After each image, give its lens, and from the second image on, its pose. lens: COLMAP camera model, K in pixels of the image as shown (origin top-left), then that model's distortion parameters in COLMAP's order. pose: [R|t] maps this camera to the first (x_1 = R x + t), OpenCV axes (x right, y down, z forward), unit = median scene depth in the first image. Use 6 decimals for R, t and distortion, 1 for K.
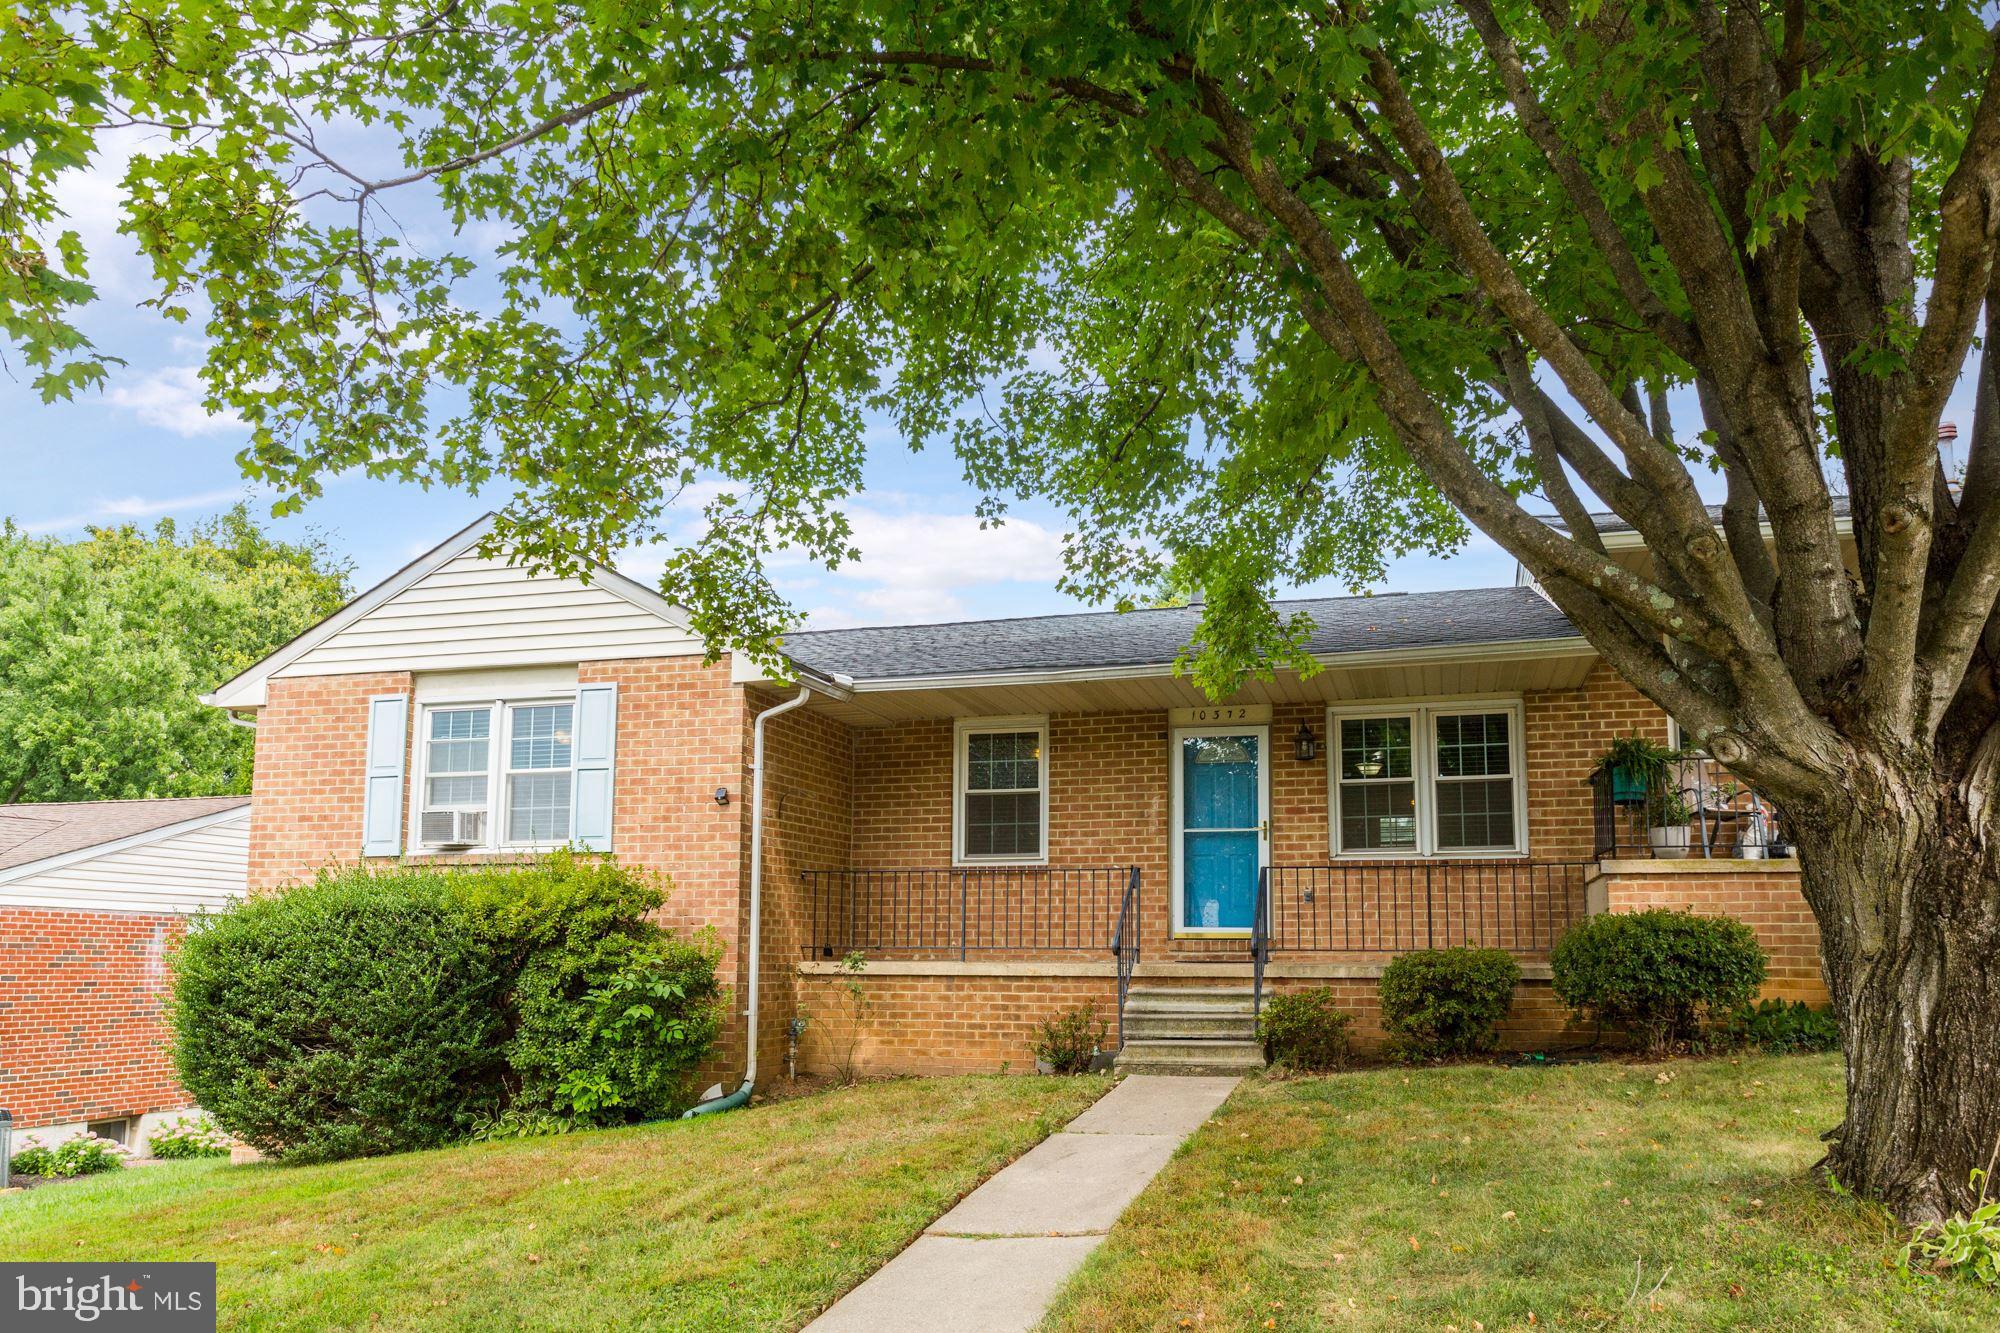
lens RADIAL K [[1479.9, 0, 1048.5], [0, 1479.9, 730.4], [0, 0, 1]] dist [-0.014452, 0.003354]
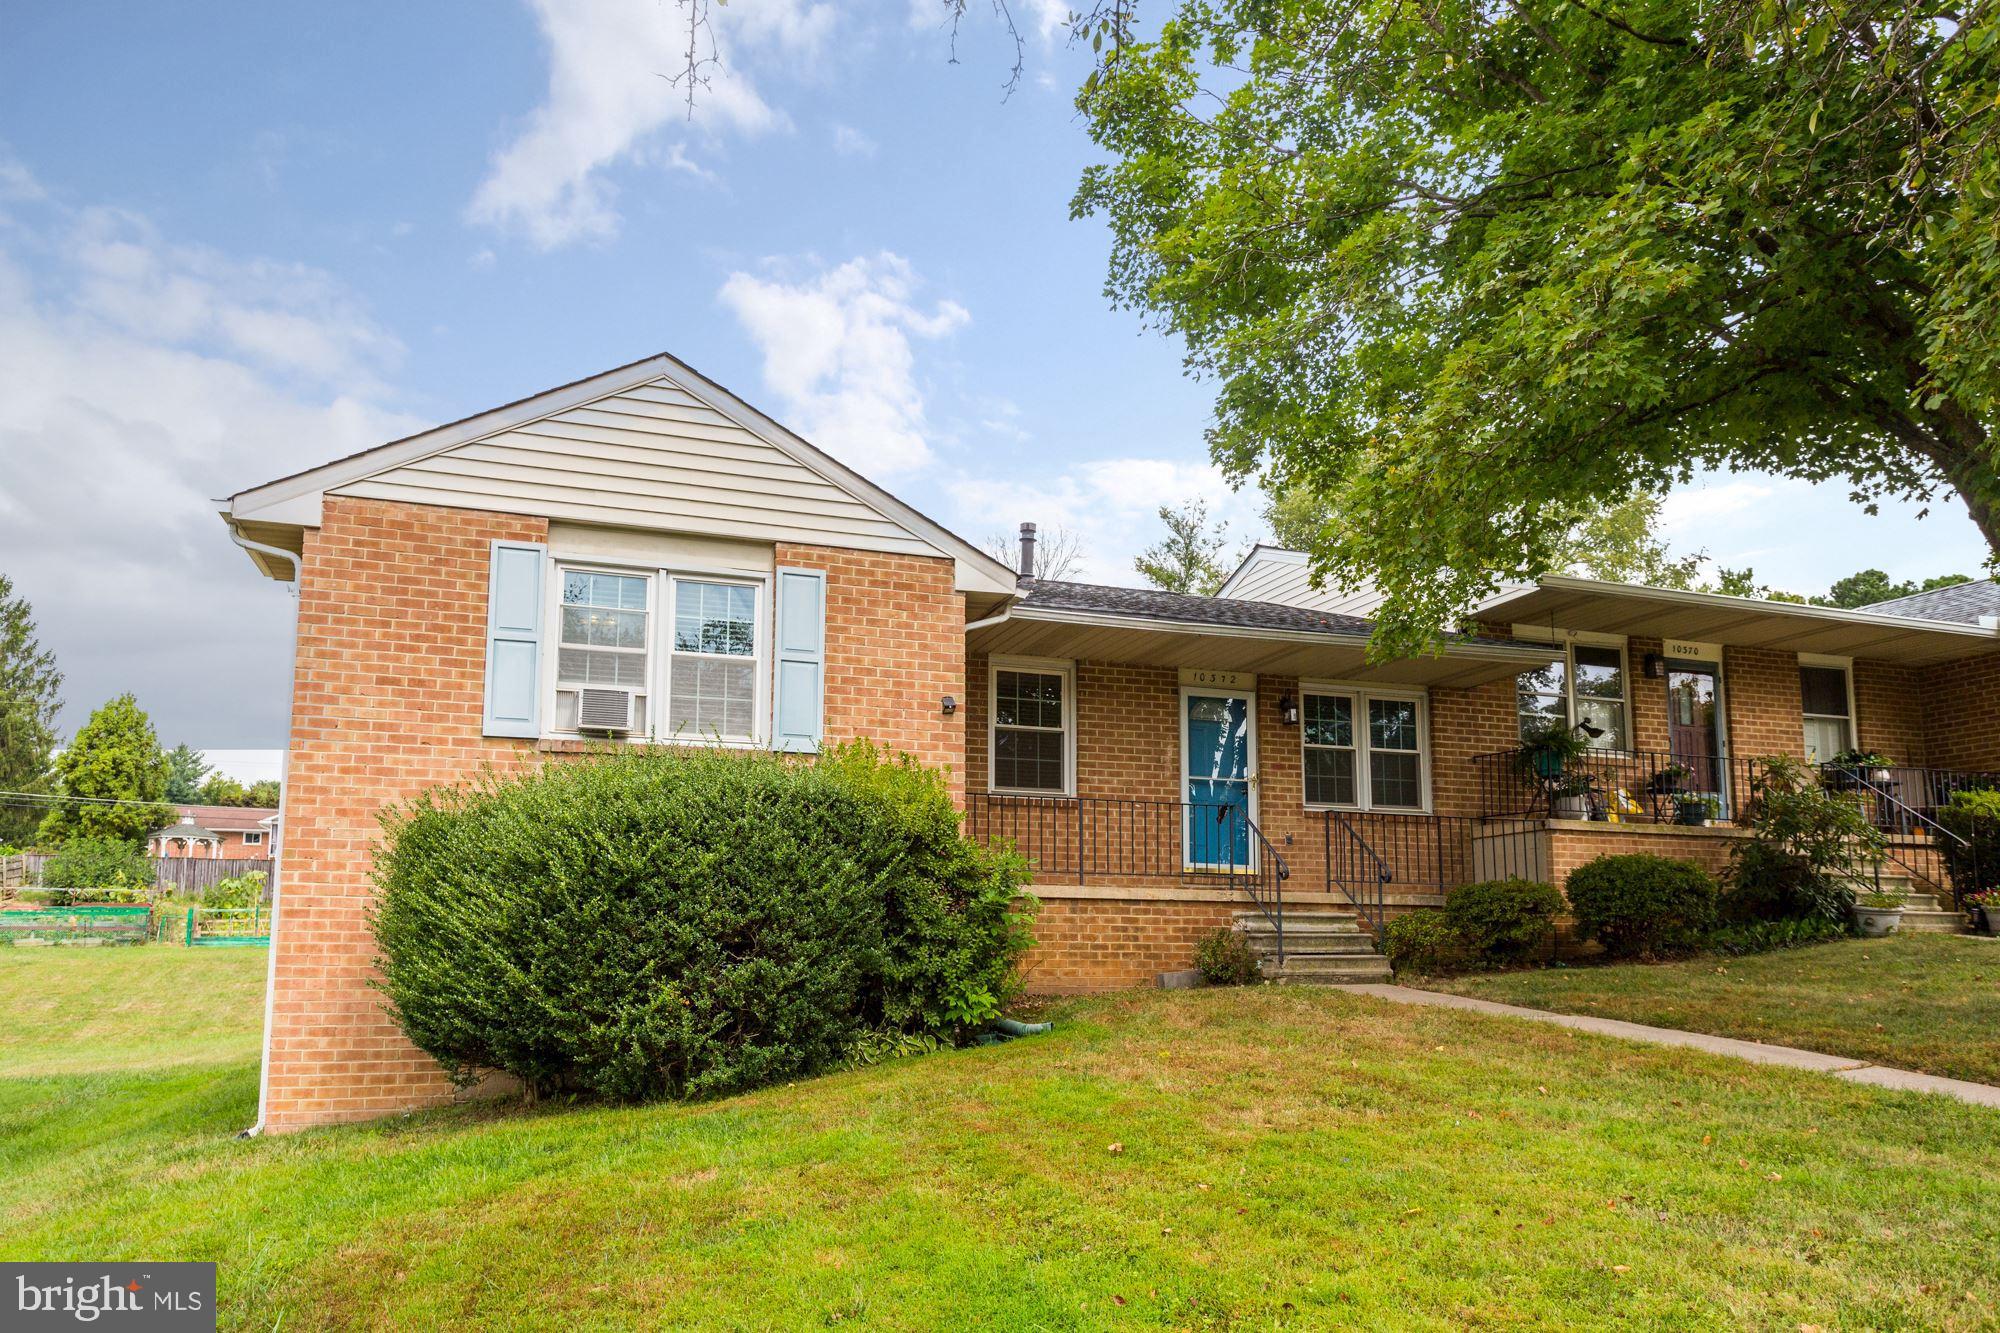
lens RADIAL K [[1415.4, 0, 1003.7], [0, 1415.4, 683.2], [0, 0, 1]] dist [-0.011461, -0.000766]
pose [[0.820222, 0.108536, 0.561655, -0.689423], [-0.092480, 0.994079, -0.057045, 0.077250], [-0.564521, -0.005152, 0.825403, 0.209154]]
